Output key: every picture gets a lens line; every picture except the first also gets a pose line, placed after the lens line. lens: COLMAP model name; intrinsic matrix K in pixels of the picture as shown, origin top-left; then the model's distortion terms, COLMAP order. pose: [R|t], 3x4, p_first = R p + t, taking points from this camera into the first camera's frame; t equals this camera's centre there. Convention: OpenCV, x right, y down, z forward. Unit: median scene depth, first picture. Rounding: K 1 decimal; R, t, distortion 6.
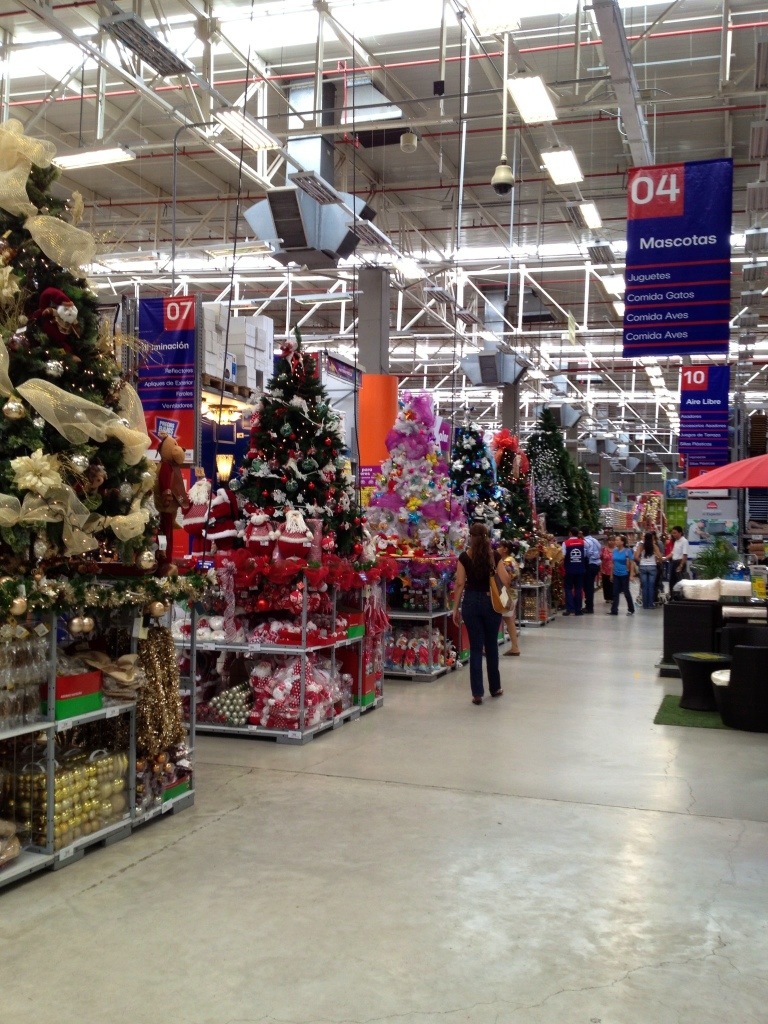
lens RADIAL K [[950.9, 0, 382.9], [0, 950.9, 514.9], [0, 0, 1]] dist [0.019617, 0.000000]
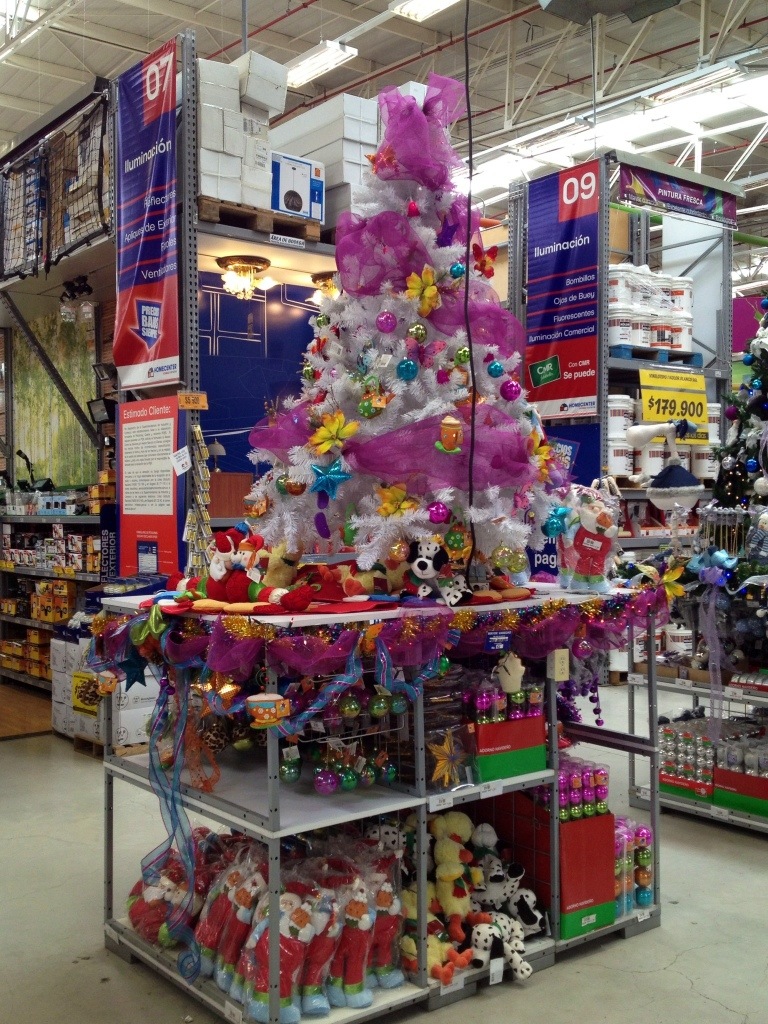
lens RADIAL K [[1164.3, 0, 385.8], [0, 1164.3, 508.2], [0, 0, 1]] dist [0.104600, 0.000000]
pose [[0.858345, -0.017518, -0.512774, 0.189632], [0.019278, 0.999812, -0.001888, 0.010725], [0.512711, -0.008265, 0.858522, 0.536278]]
